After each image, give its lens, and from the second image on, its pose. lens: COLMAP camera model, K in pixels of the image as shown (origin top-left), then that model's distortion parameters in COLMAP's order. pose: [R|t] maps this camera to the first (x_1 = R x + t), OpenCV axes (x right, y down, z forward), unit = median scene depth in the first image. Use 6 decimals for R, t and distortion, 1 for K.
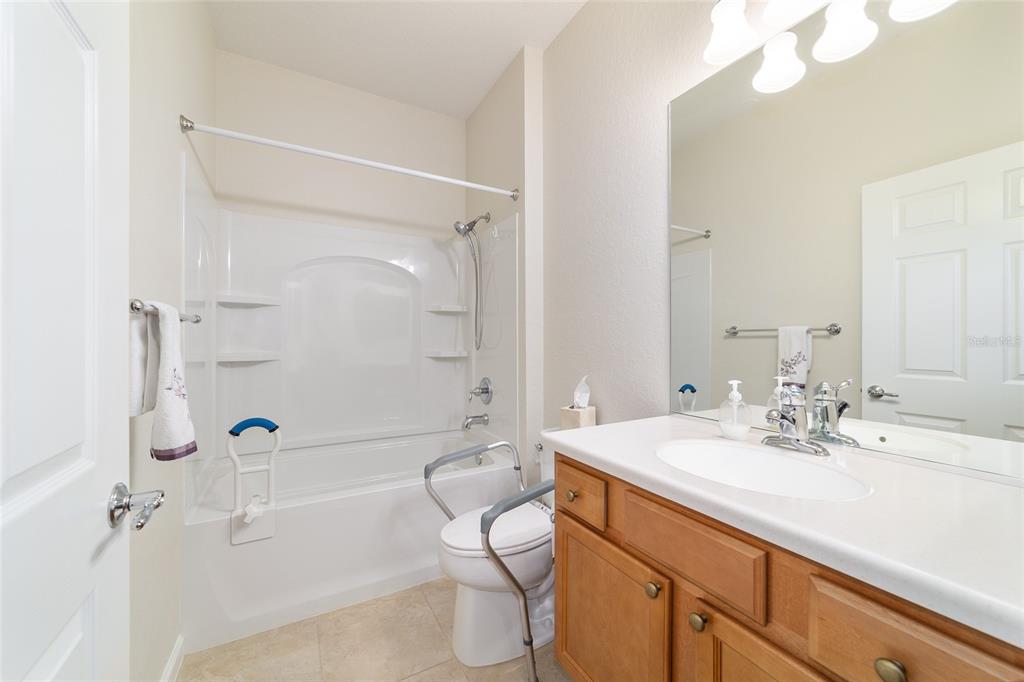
lens RADIAL K [[399.3, 0, 512.0], [0, 399.3, 341.0], [0, 0, 1]] dist [-0.000614, 0.000123]
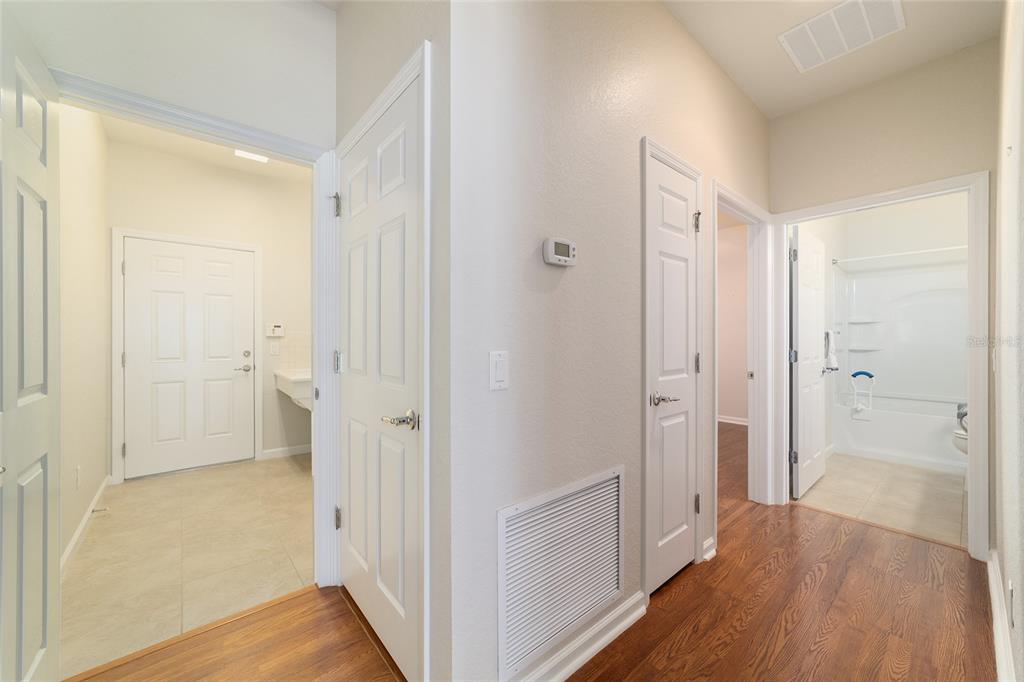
lens RADIAL K [[392.5, 0, 511.1], [0, 392.5, 339.4], [0, 0, 1]] dist [-0.022196, 0.009982]
pose [[0.194189, -0.005430, -0.980949, 1.843781], [-0.003465, 0.999975, -0.006221, 0.022219], [0.980958, 0.004608, 0.194166, -2.293761]]
